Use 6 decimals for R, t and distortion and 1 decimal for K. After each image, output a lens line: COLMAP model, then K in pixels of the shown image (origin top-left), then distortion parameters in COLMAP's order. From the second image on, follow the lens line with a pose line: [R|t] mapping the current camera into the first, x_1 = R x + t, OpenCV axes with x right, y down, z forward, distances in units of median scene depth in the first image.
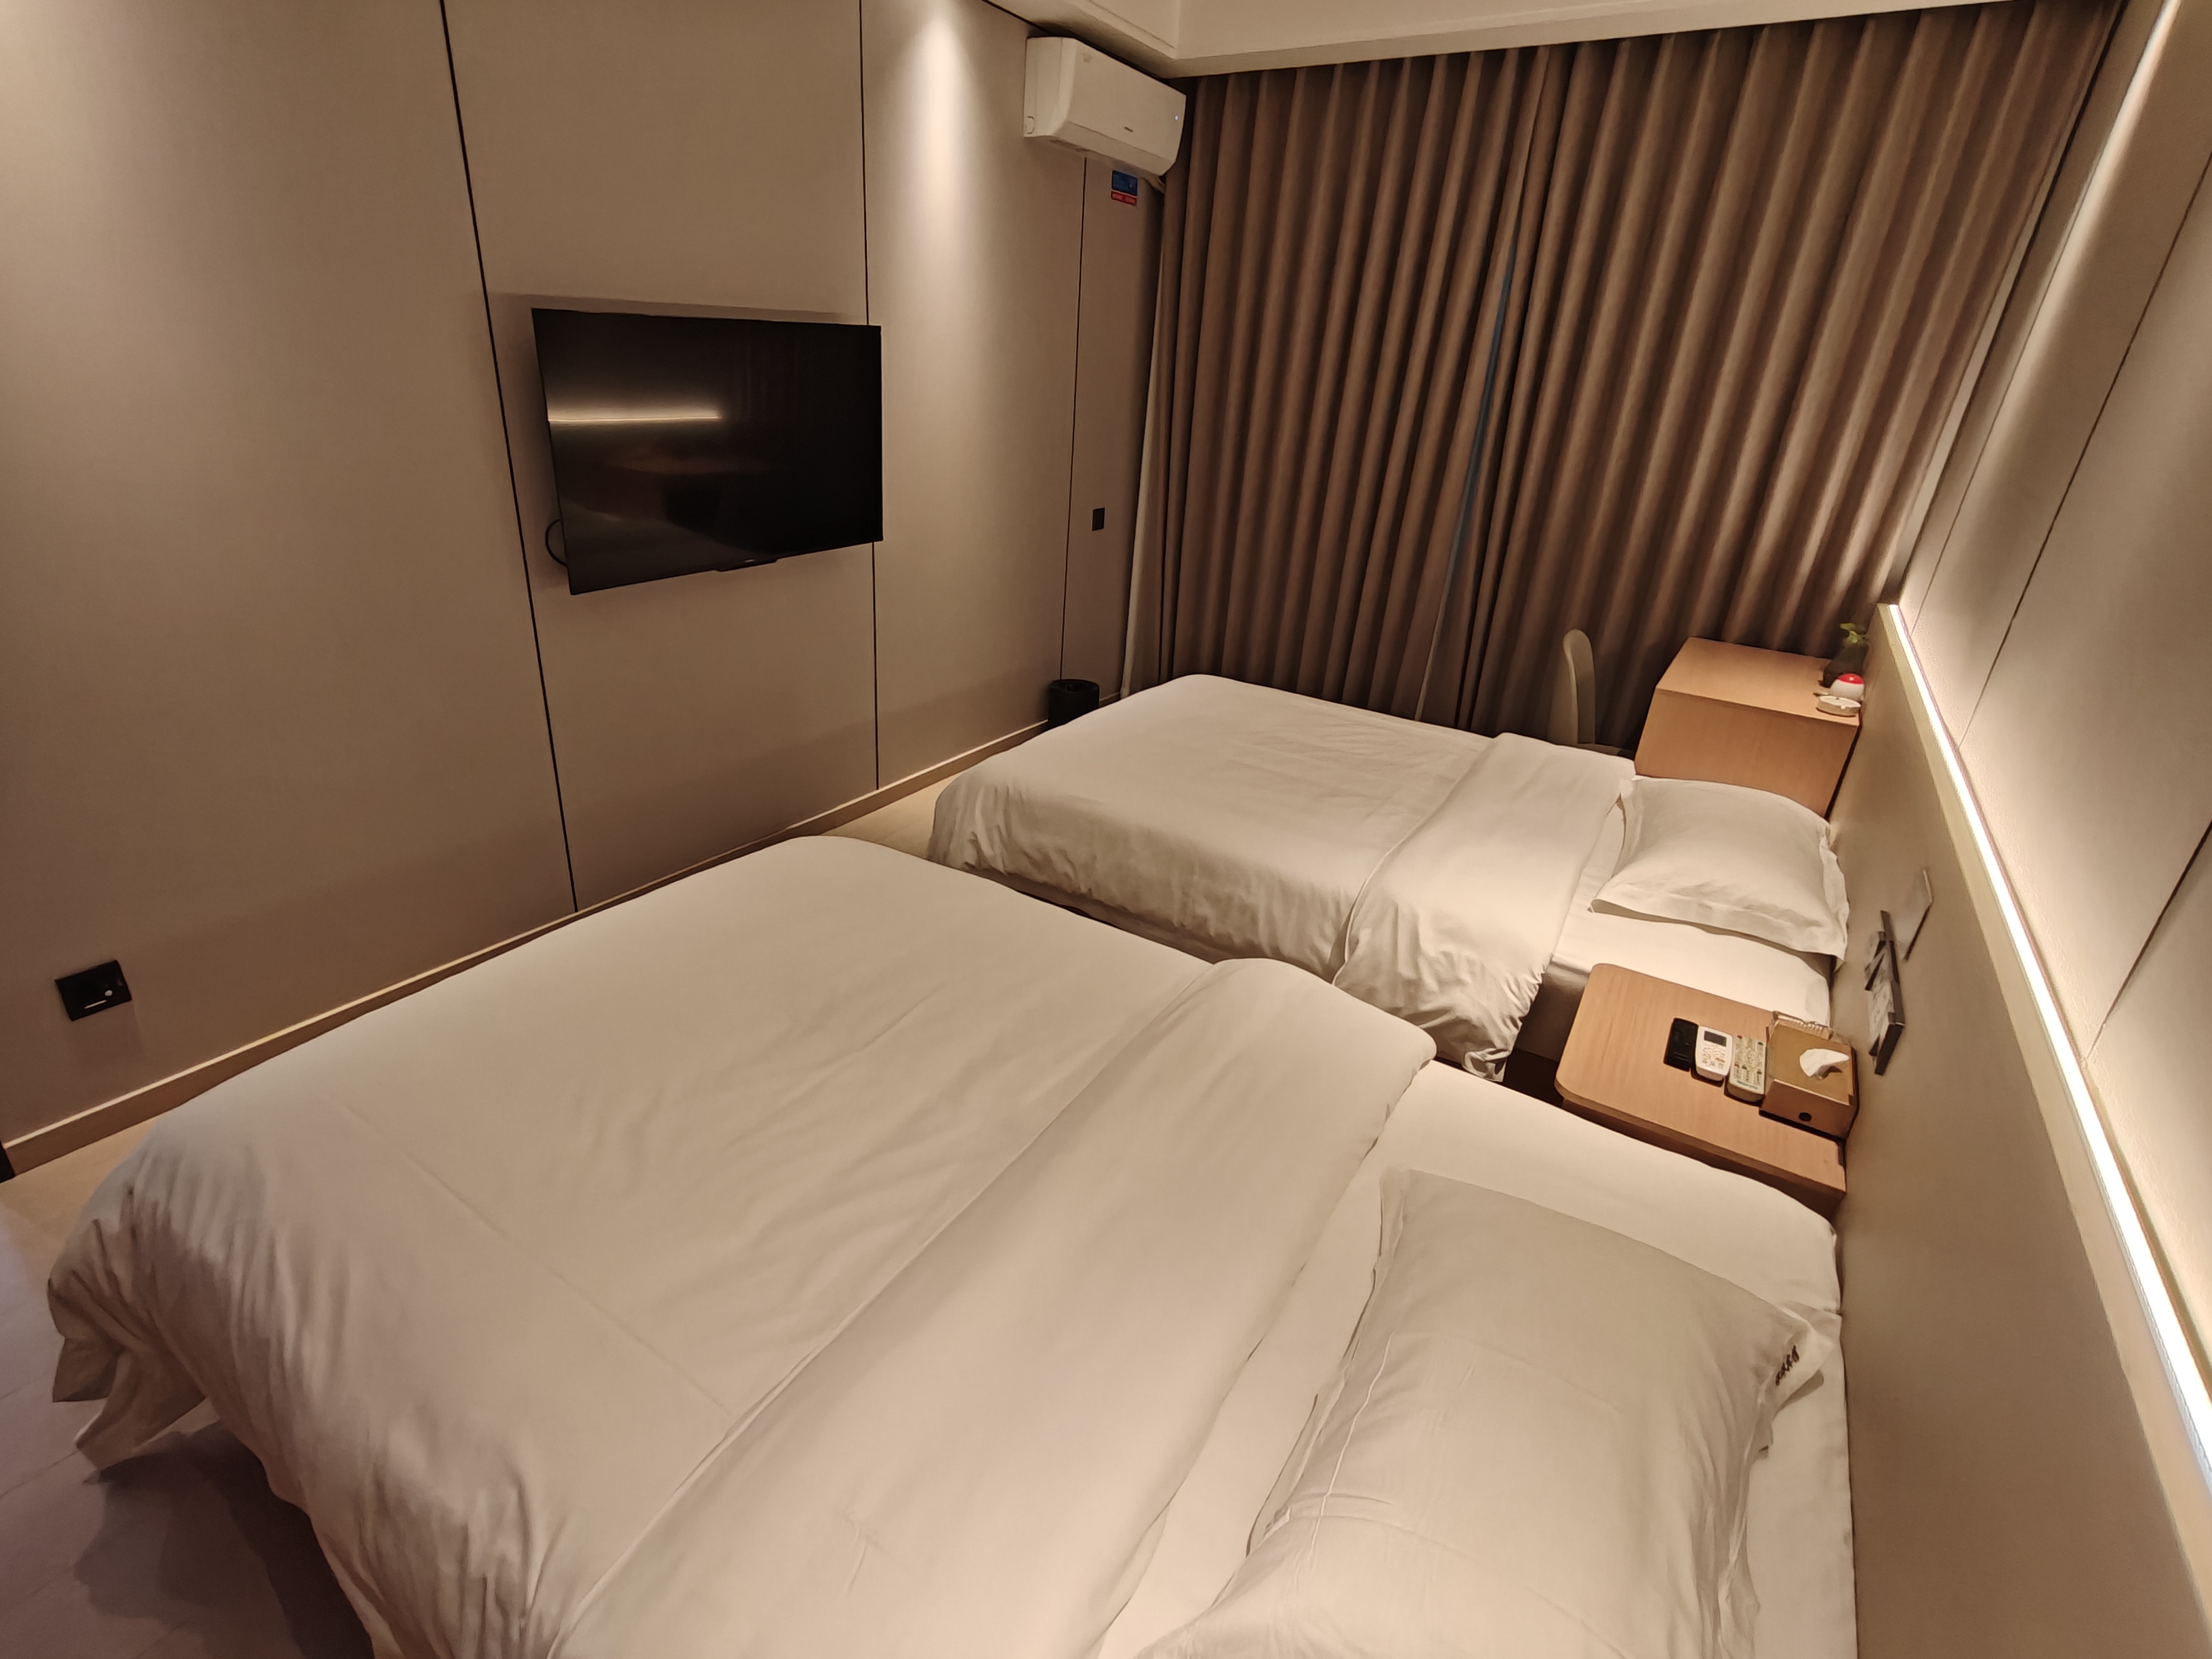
lens RADIAL K [[1049.8, 0, 1080.8], [0, 1049.8, 828.3], [0, 0, 1]] dist [0.005265, 0.000104]
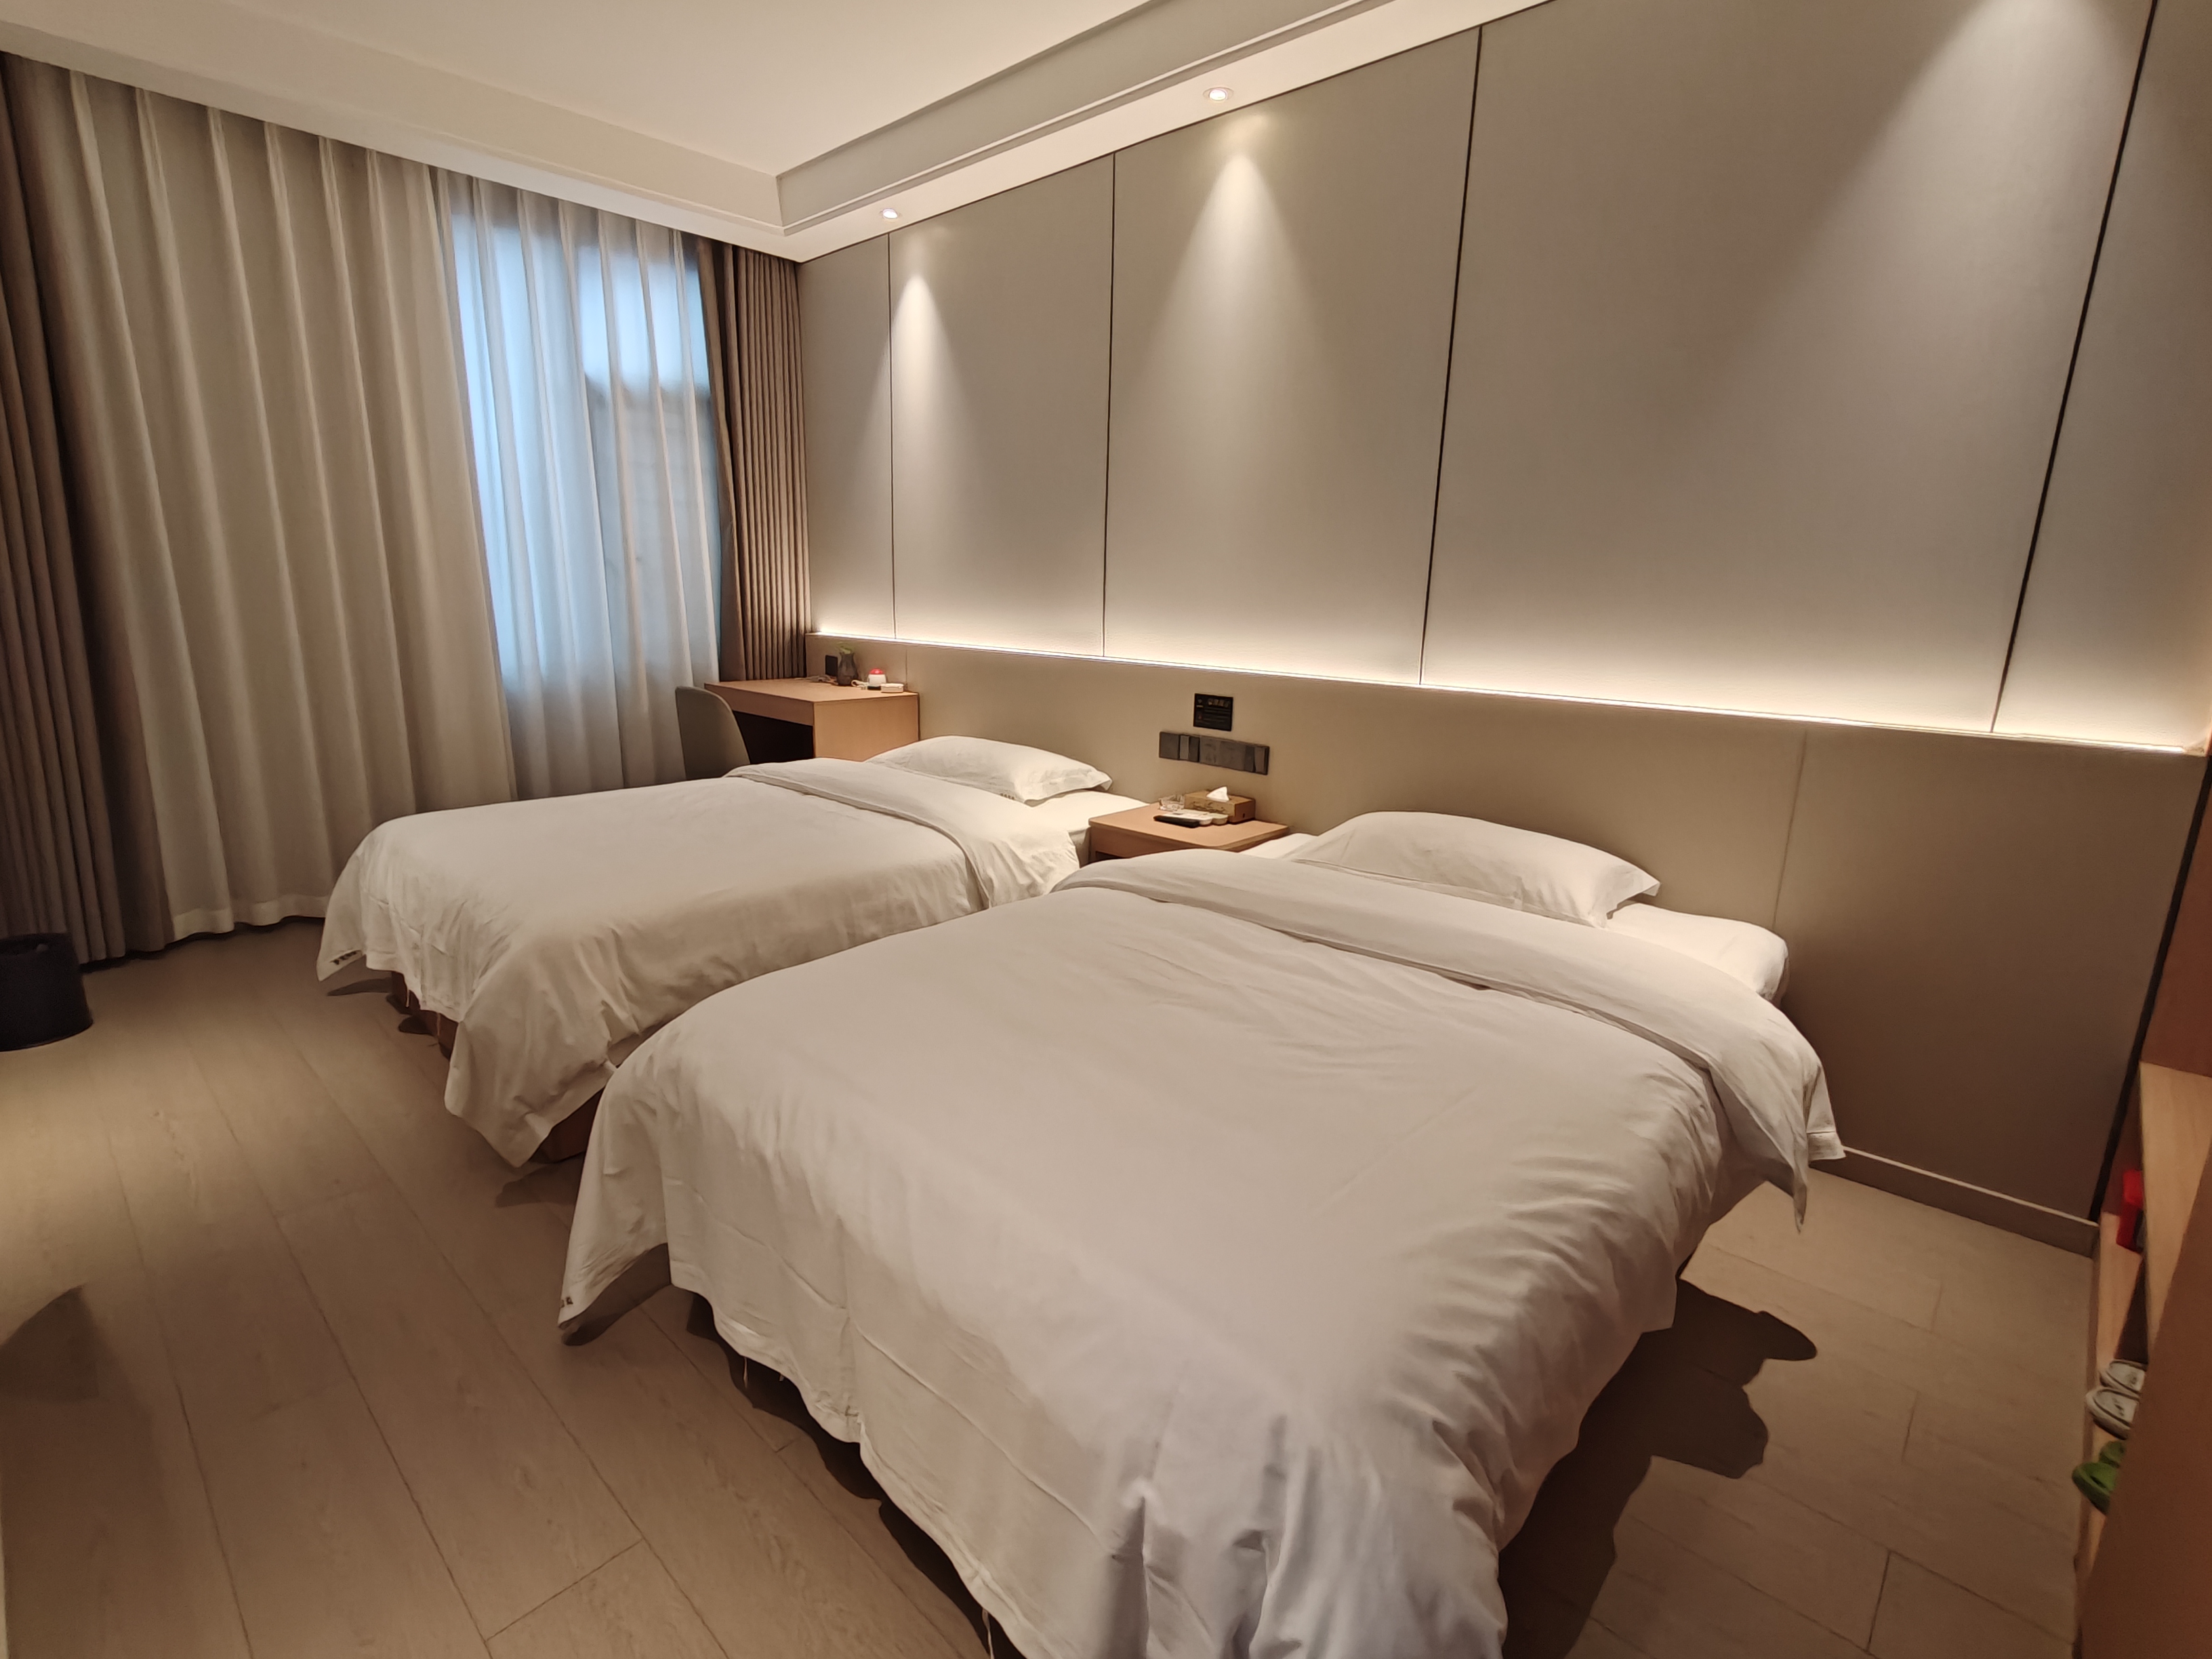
lens RADIAL K [[1048.9, 0, 1076.3], [0, 1048.9, 827.0], [0, 0, 1]] dist [0.001375, 0.001360]
pose [[0.181968, -0.274506, 0.944211, -0.912913], [0.390236, 0.901546, 0.186896, -0.148736], [-0.902554, 0.334456, 0.271175, 0.542683]]
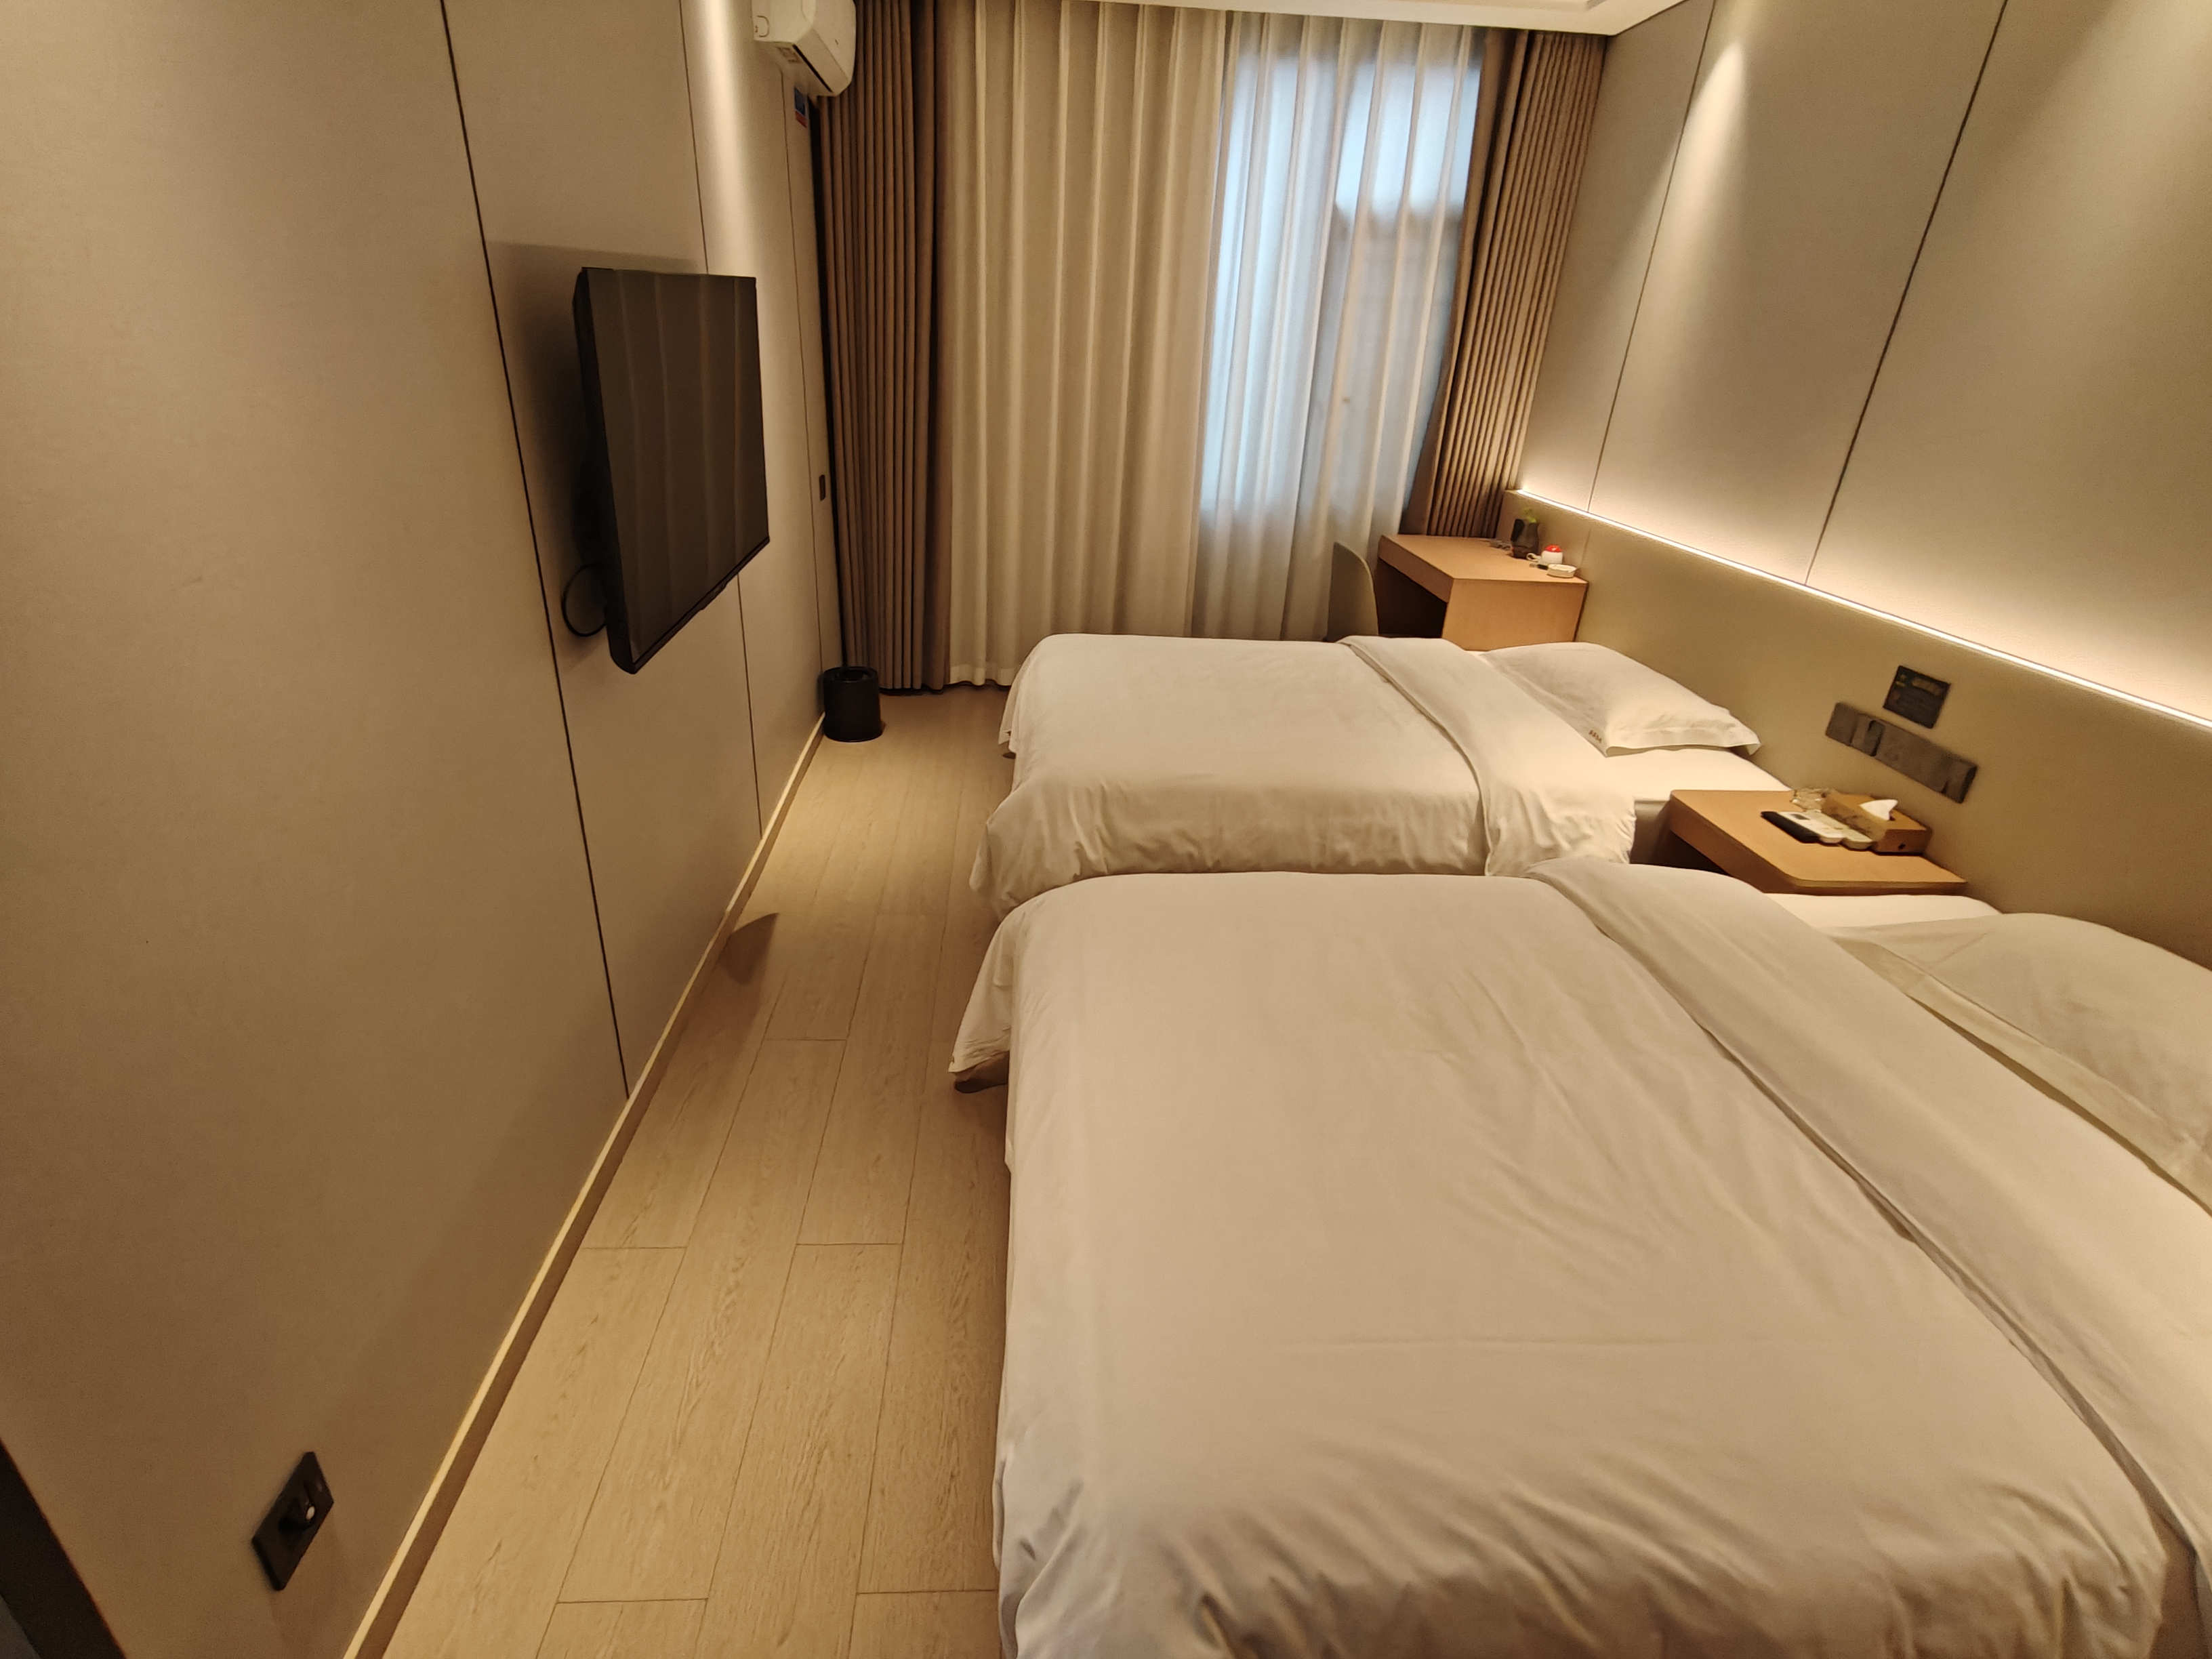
lens RADIAL K [[1048.9, 0, 1076.3], [0, 1048.9, 827.0], [0, 0, 1]] dist [0.001375, 0.001360]
pose [[0.809458, -0.272406, 0.520166, -0.727383], [0.240707, 0.961961, 0.129192, -0.160282], [-0.535573, 0.020632, 0.844237, 0.270046]]
